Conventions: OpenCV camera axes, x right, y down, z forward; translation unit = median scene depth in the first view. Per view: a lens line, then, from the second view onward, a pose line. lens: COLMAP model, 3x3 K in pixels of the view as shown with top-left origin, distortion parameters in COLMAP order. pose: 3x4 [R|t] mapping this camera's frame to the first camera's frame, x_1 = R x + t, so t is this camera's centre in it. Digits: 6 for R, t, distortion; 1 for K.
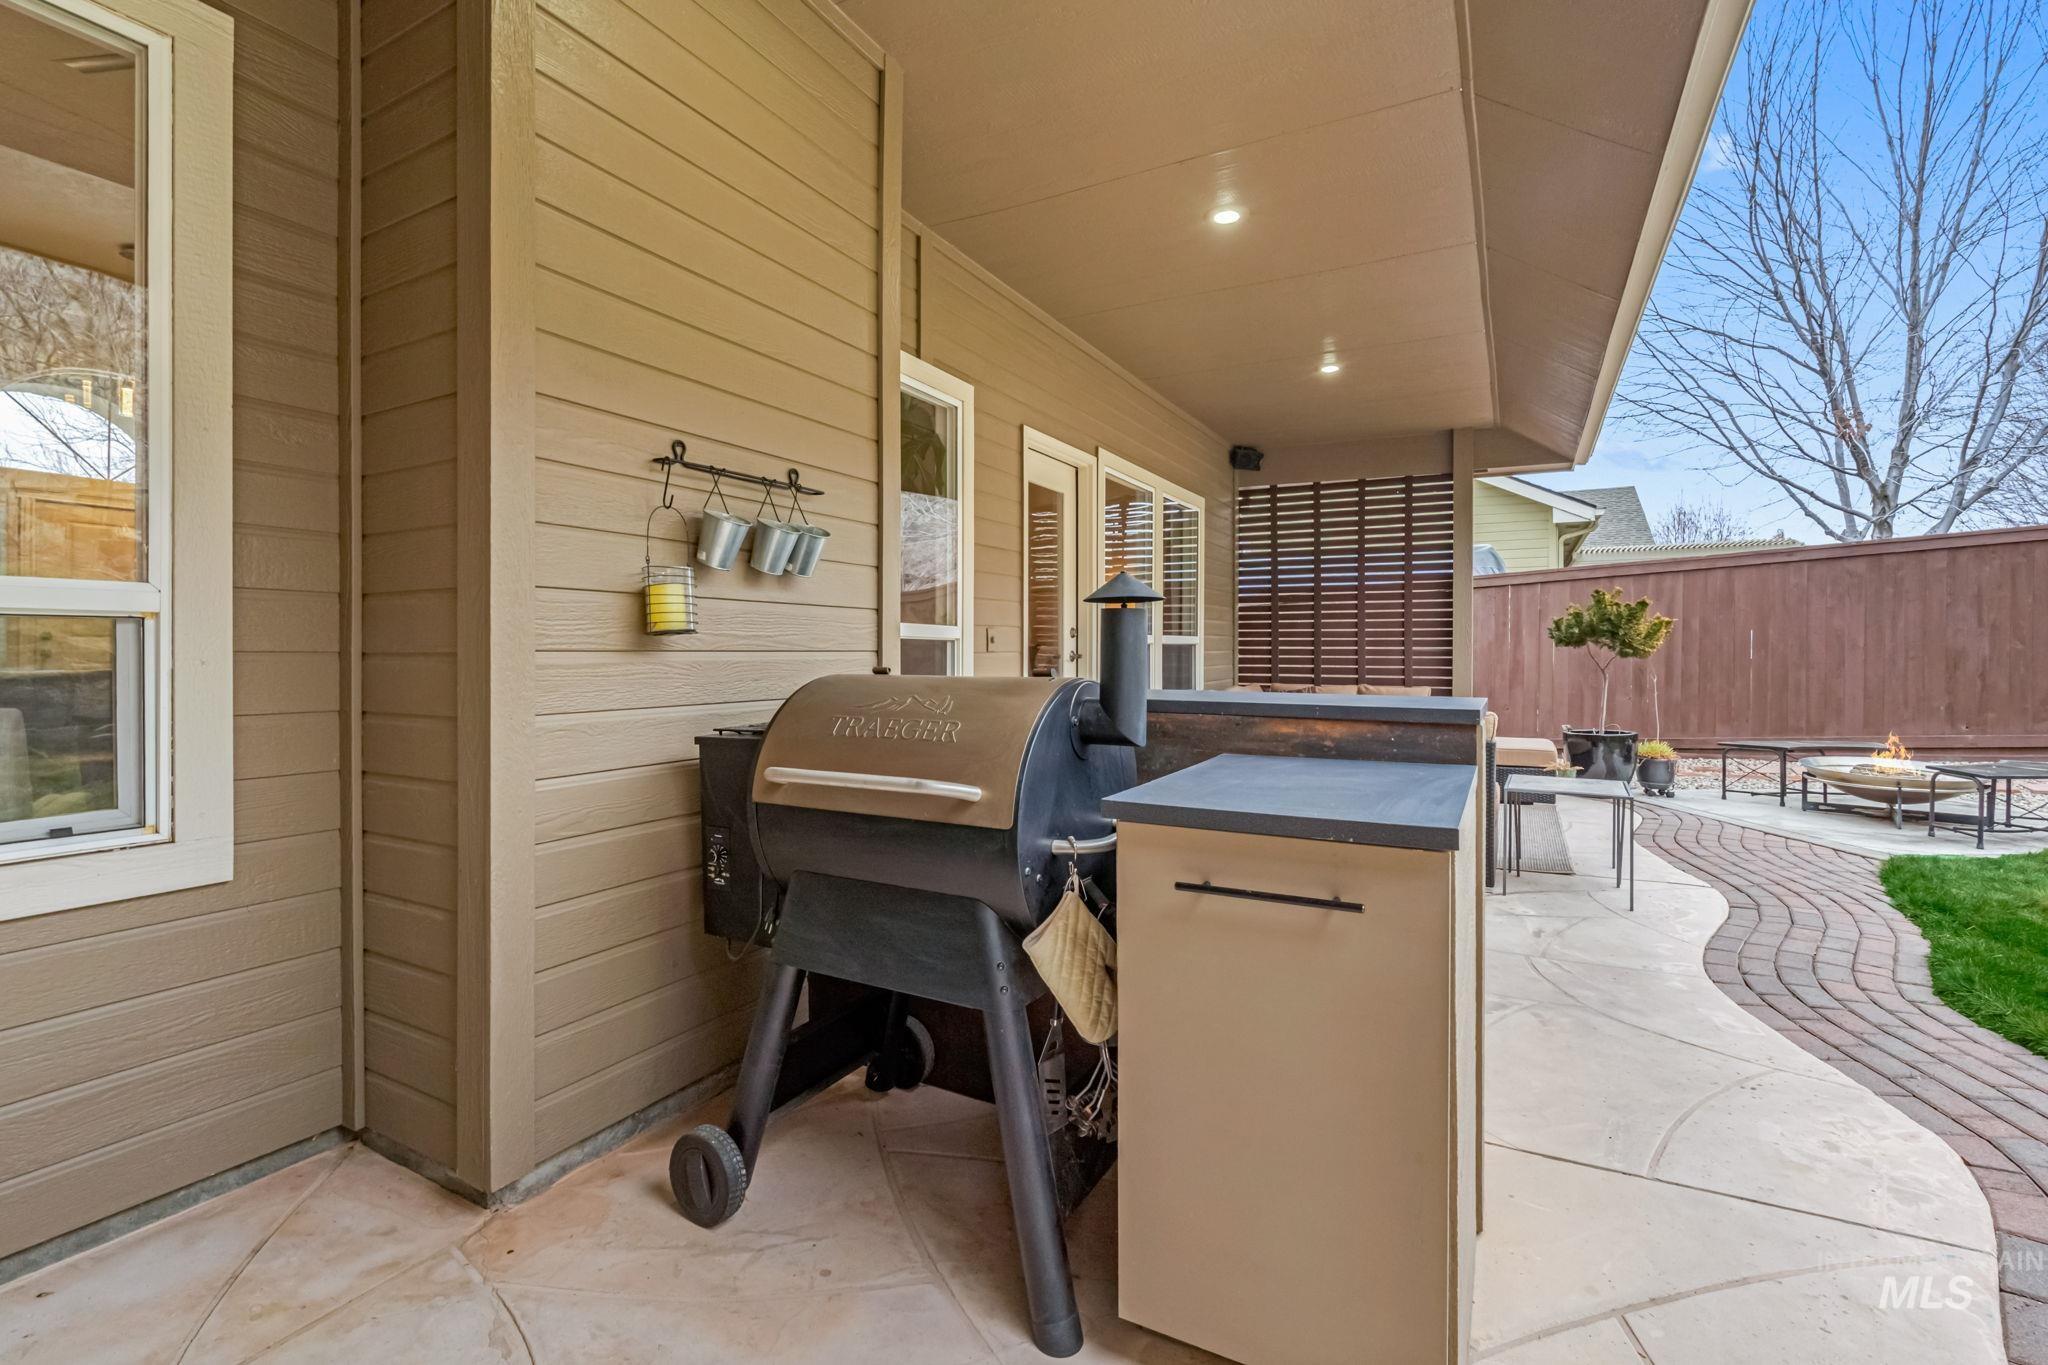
lens RADIAL K [[911.9, 0, 1028.7], [0, 911.9, 670.7], [0, 0, 1]] dist [-0.002234, -0.000528]
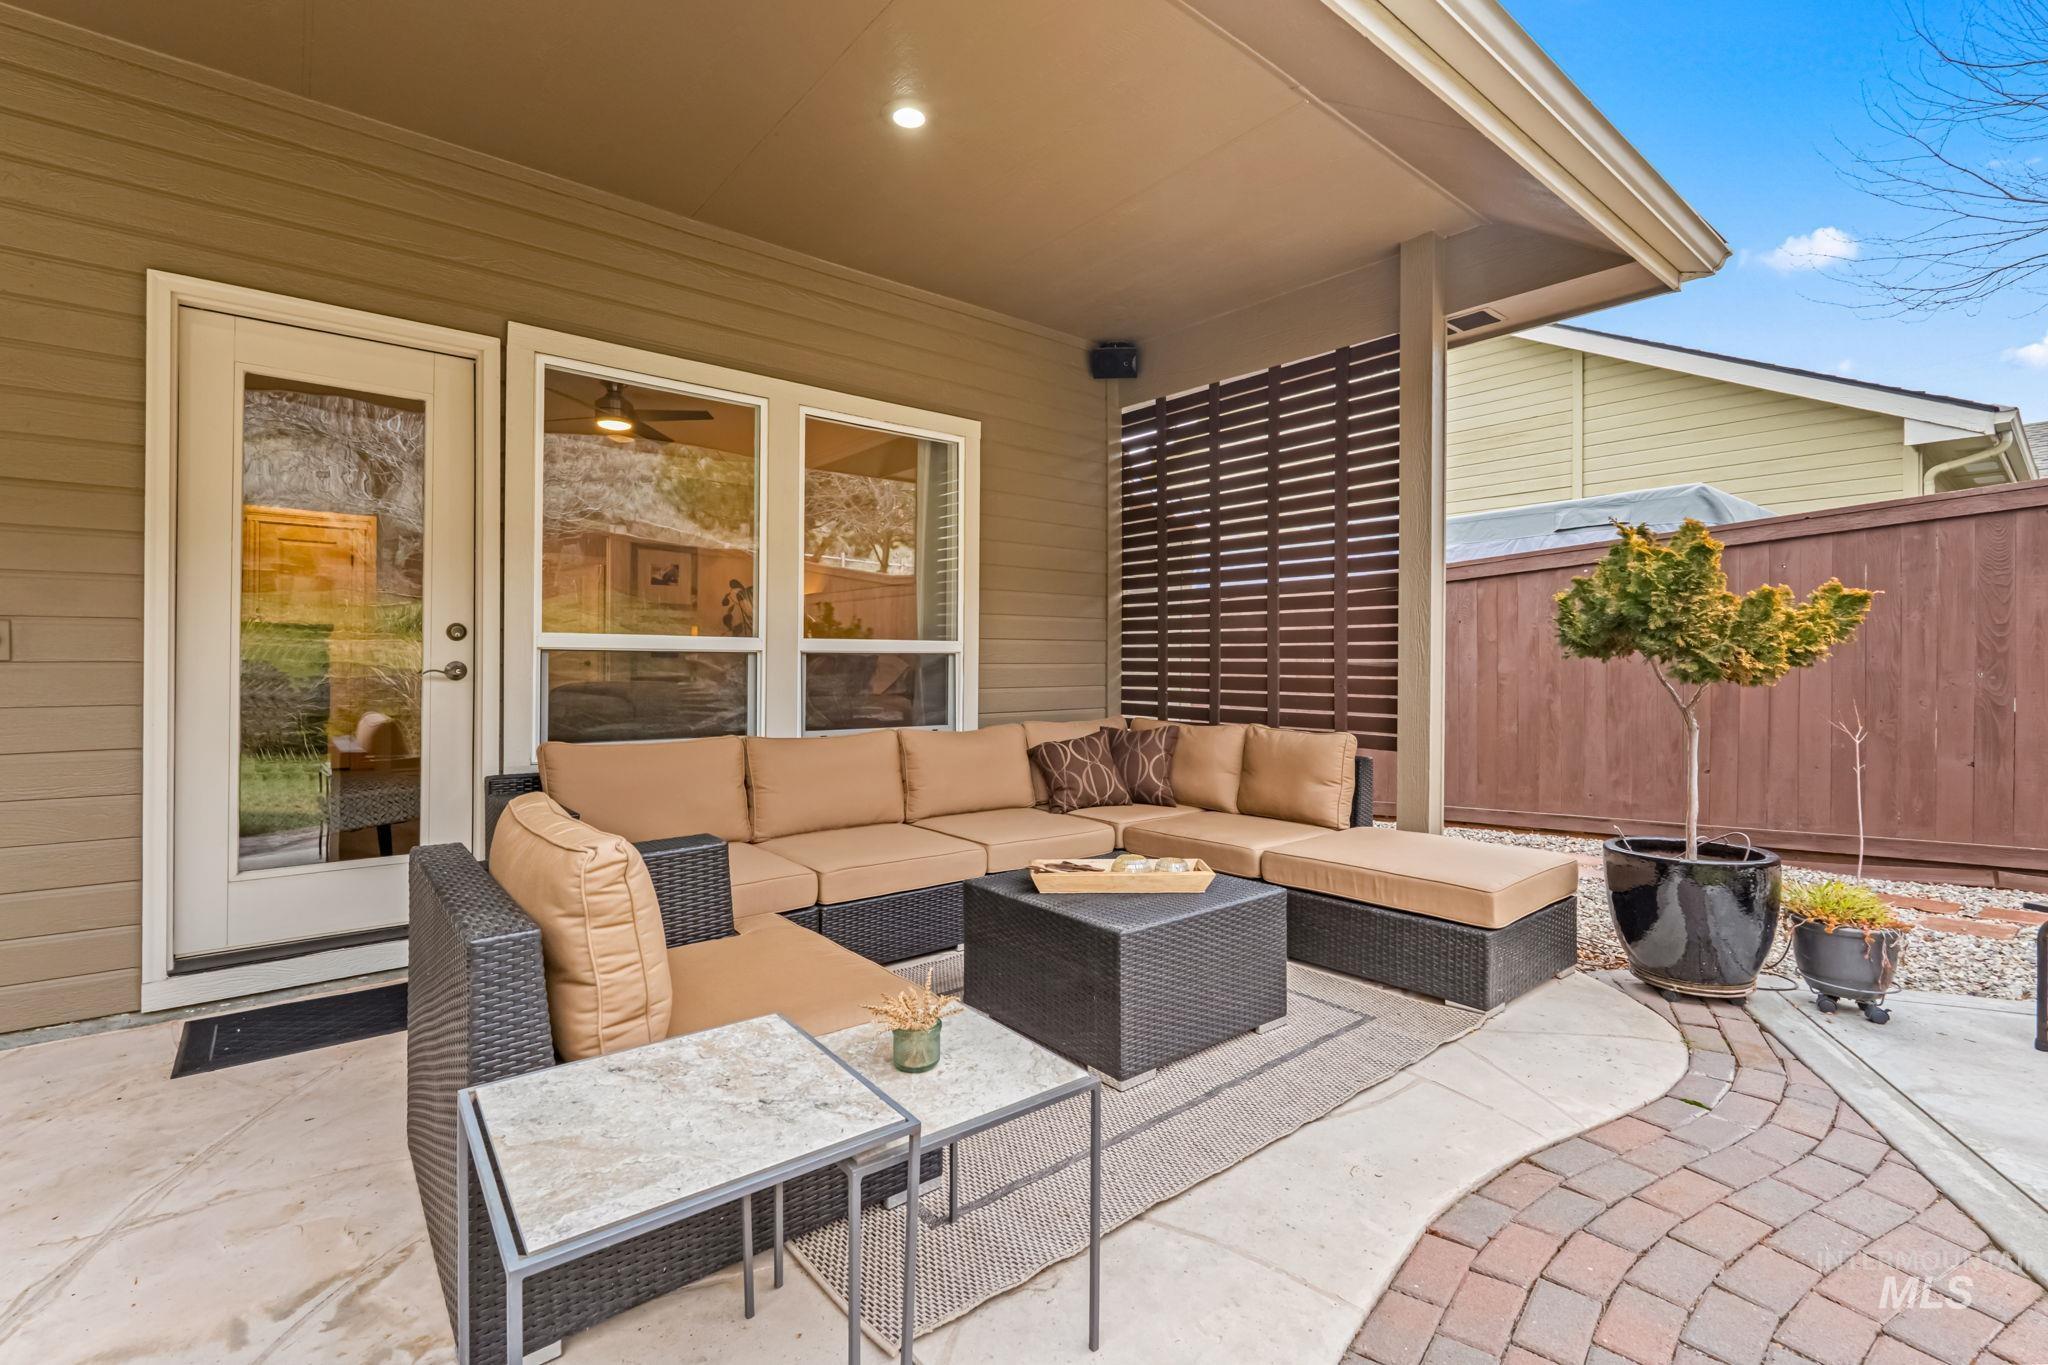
lens RADIAL K [[911.9, 0, 1021.7], [0, 911.9, 670.2], [0, 0, 1]] dist [-0.002234, -0.000528]
pose [[0.924836, 0.006970, -0.380301, 0.463908], [-0.012776, 0.999837, -0.012743, -0.009658], [0.380151, 0.016644, 0.924775, 0.433425]]
